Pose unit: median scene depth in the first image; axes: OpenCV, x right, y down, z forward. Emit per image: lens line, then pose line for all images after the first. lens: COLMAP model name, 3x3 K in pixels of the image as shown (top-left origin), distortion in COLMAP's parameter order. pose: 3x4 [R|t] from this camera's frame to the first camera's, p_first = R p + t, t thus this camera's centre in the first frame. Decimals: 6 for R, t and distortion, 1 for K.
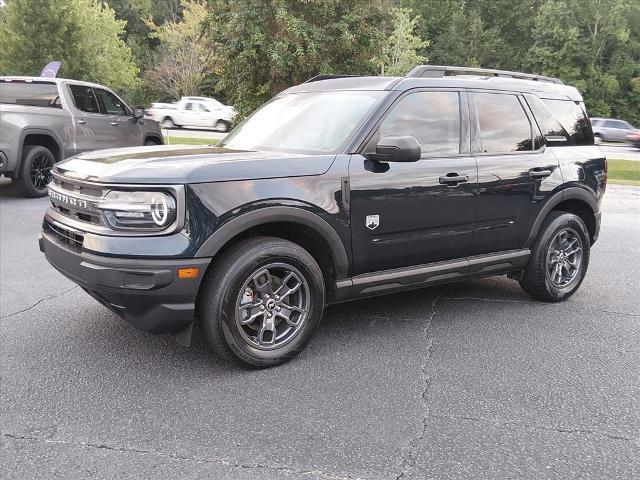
lens RADIAL K [[632.7, 0, 320.0], [0, 632.7, 240.0], [0, 0, 1]] dist [0.131764, -0.229142]
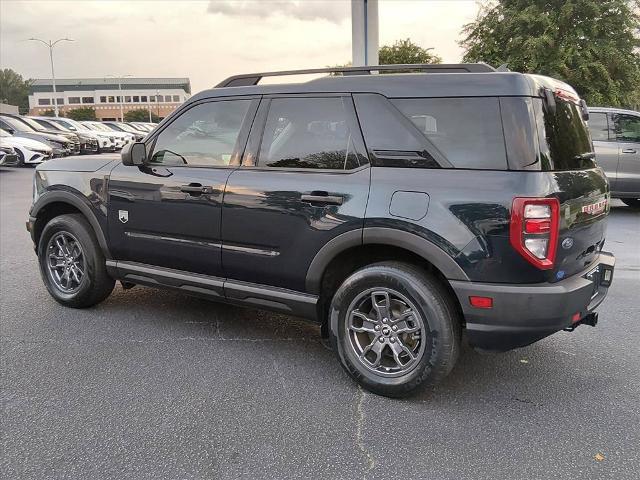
lens RADIAL K [[632.7, 0, 320.0], [0, 632.7, 240.0], [0, 0, 1]] dist [0.131764, -0.229142]
pose [[0.332040, 0.135029, -0.933550, 1.187659], [-0.184583, 0.979868, 0.076077, -0.128933], [0.925029, 0.147057, 0.350280, 0.847582]]
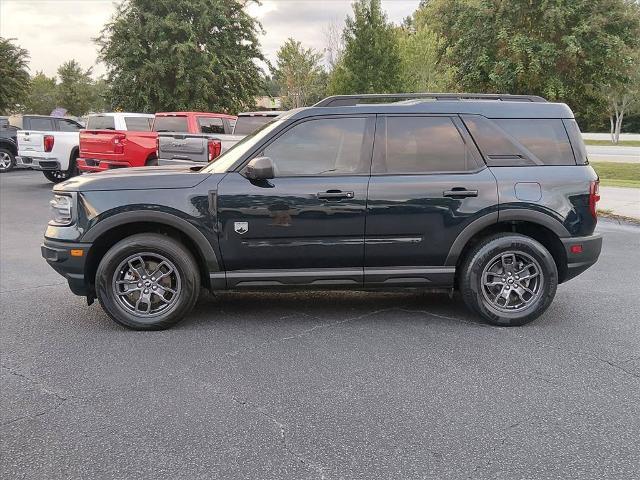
lens RADIAL K [[632.7, 0, 320.0], [0, 632.7, 240.0], [0, 0, 1]] dist [0.131764, -0.229142]
pose [[0.849902, 0.061629, -0.523325, 0.778899], [-0.077055, 0.996997, -0.007730, -0.006172], [0.521277, 0.046895, 0.852098, 0.034886]]
